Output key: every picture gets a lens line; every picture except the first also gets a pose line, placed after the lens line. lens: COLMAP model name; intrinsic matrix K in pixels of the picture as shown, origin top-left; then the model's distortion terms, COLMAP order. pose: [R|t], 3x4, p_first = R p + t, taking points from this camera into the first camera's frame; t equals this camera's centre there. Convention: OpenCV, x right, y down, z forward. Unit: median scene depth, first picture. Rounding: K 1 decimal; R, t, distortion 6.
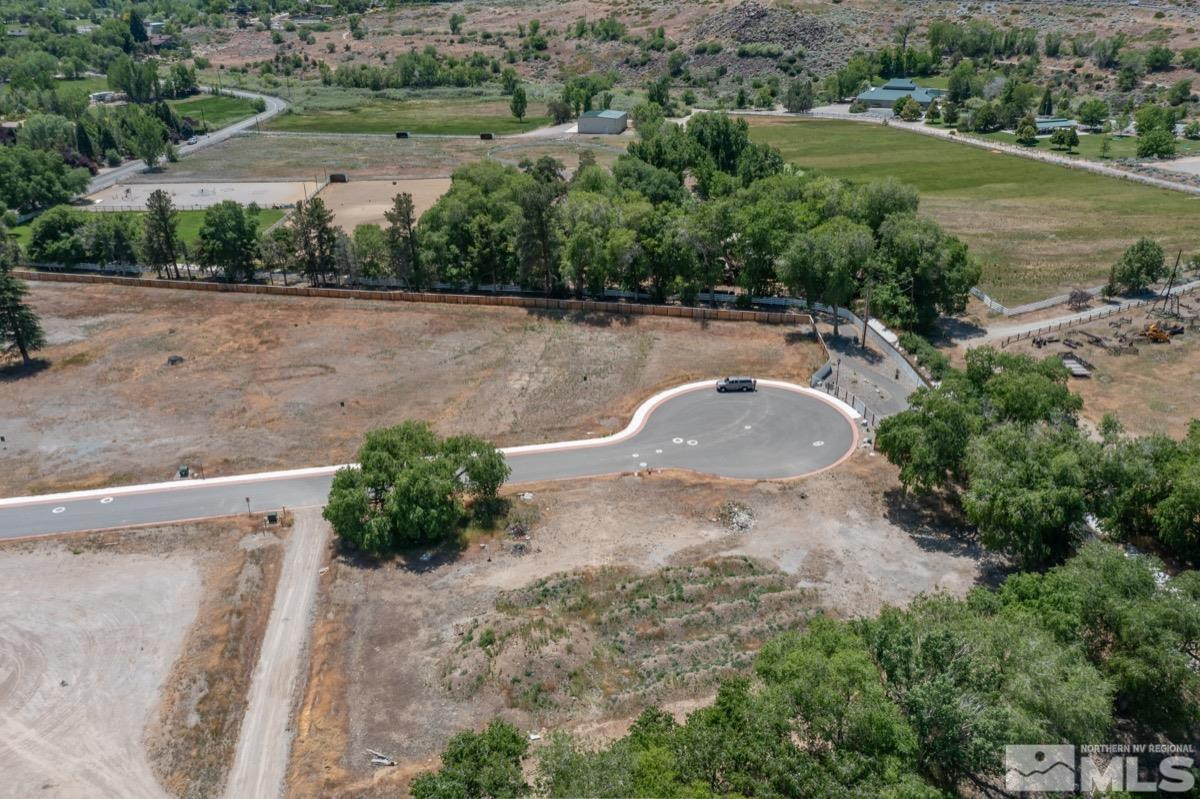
lens RADIAL K [[934.7, 0, 605.3], [0, 934.7, 402.3], [0, 0, 1]] dist [-0.010542, 0.035770]
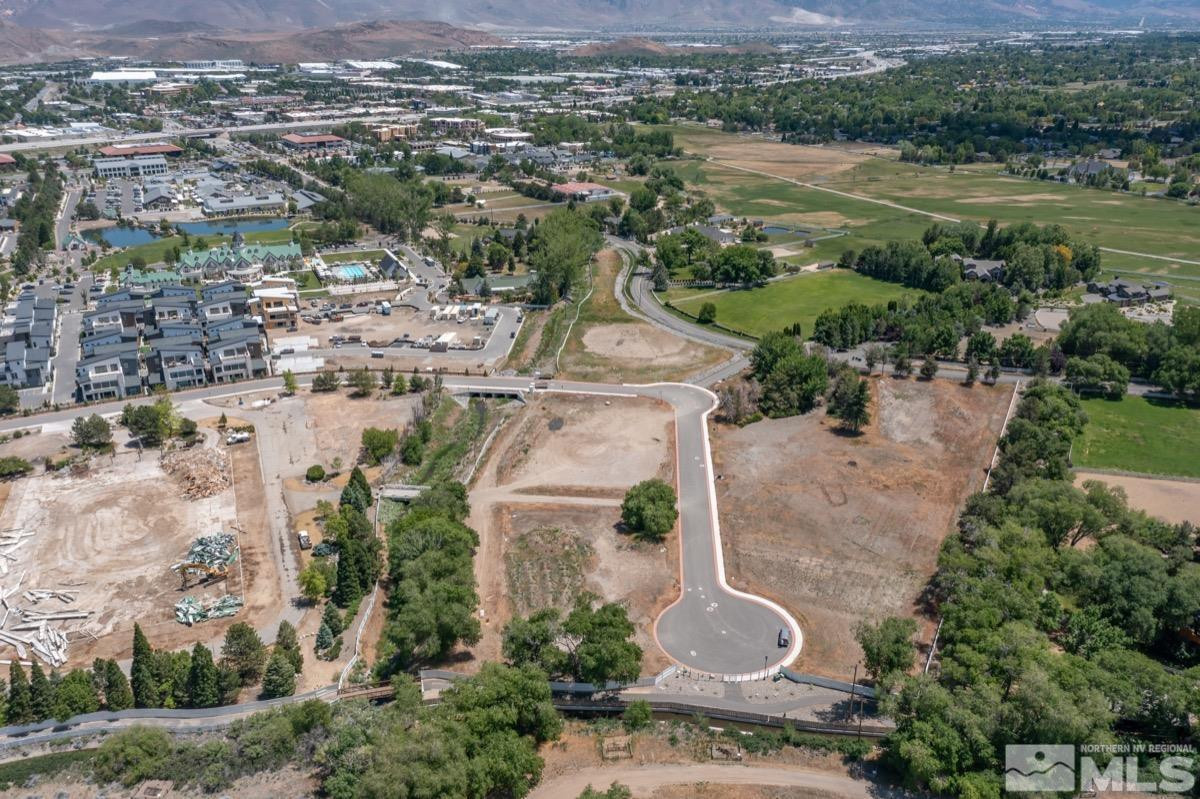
lens RADIAL K [[934.7, 0, 598.9], [0, 934.7, 402.7], [0, 0, 1]] dist [-0.010542, 0.035770]
pose [[-0.243242, 0.371576, -0.895971, 1.019876], [-0.404300, 0.800807, 0.441871, -0.616687], [0.881688, 0.469723, -0.044561, 0.512020]]
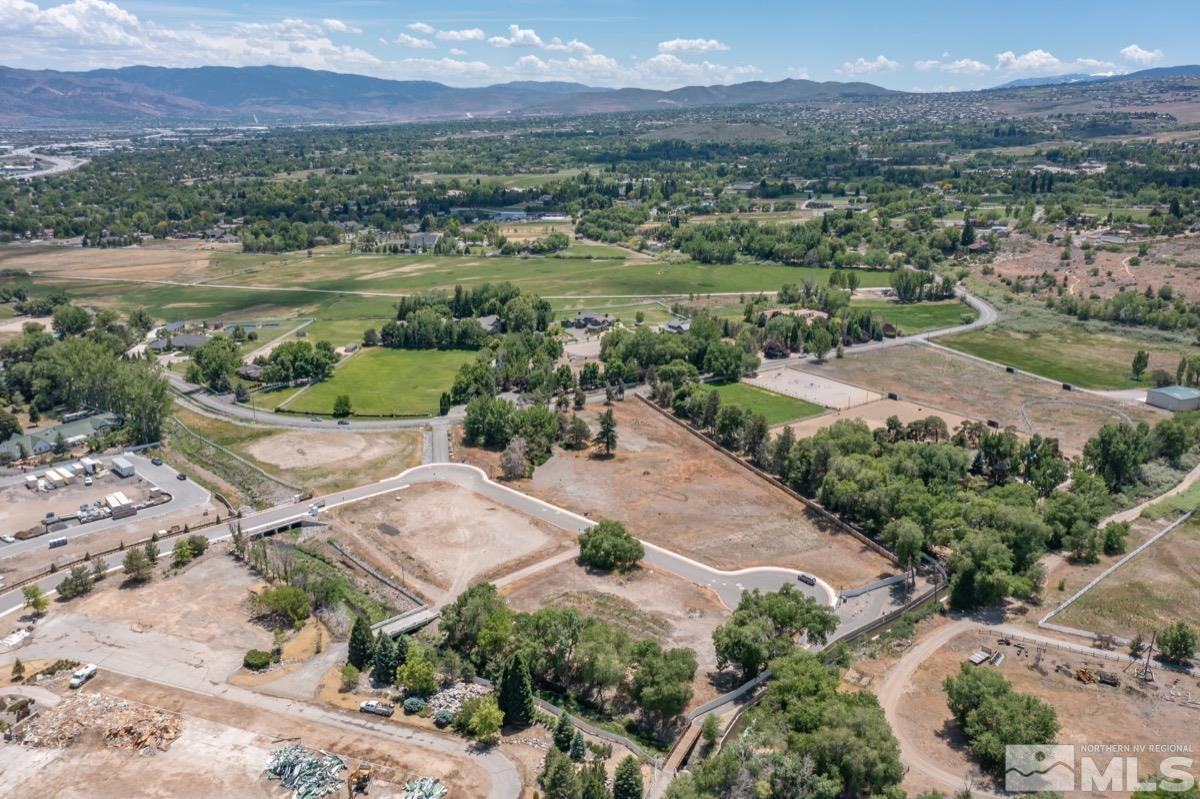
lens RADIAL K [[934.7, 0, 603.3], [0, 934.7, 401.1], [0, 0, 1]] dist [-0.010542, 0.035770]
pose [[0.570084, 0.243900, -0.784549, 0.970800], [-0.346639, 0.937168, 0.039464, -0.214993], [0.744879, 0.249458, 0.618810, -0.385172]]
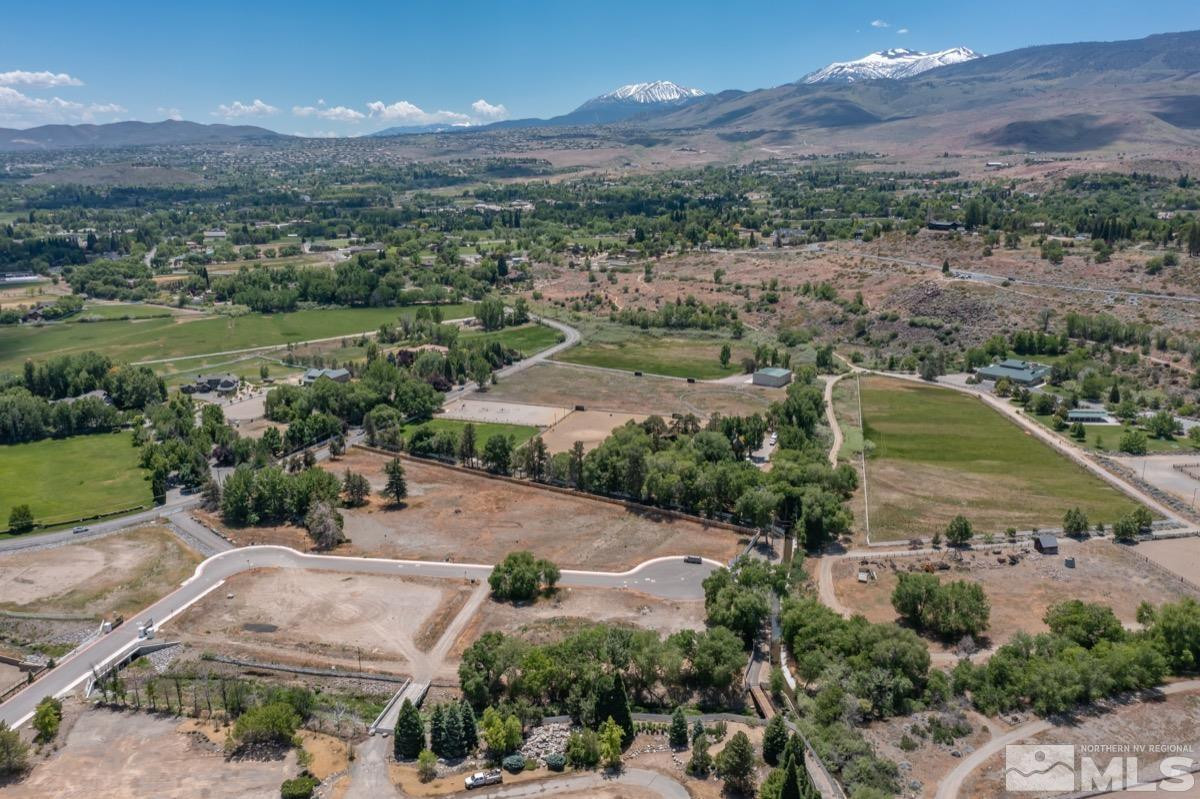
lens RADIAL K [[934.7, 0, 603.7], [0, 934.7, 403.5], [0, 0, 1]] dist [-0.010542, 0.035770]
pose [[0.938940, 0.093042, -0.331263, 0.471882], [-0.150304, 0.976943, -0.151630, -0.009948], [0.309517, 0.192161, 0.931275, -0.821844]]
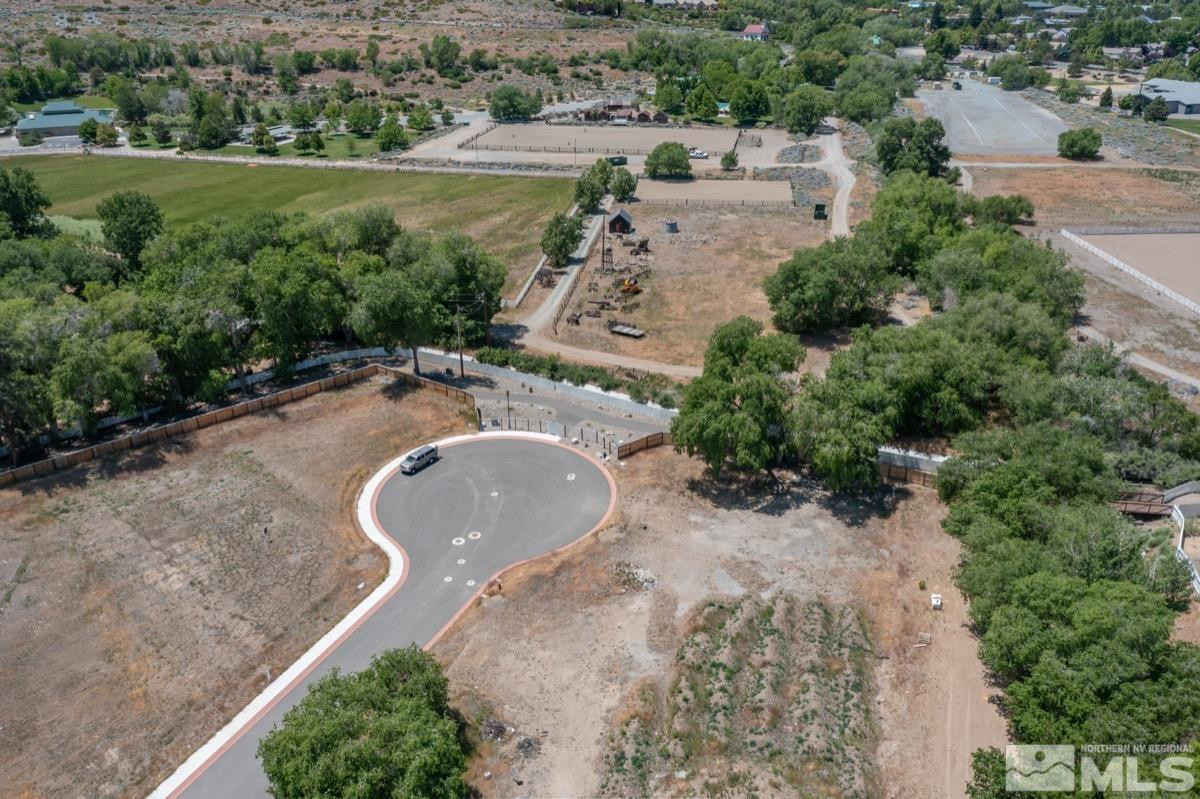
lens RADIAL K [[934.7, 0, 604.7], [0, 934.7, 406.2], [0, 0, 1]] dist [-0.010542, 0.035770]
pose [[0.573444, -0.337810, 0.746355, -0.299237], [0.340751, 0.926835, 0.157690, -0.110215], [-0.745018, 0.163895, 0.646597, 0.243905]]
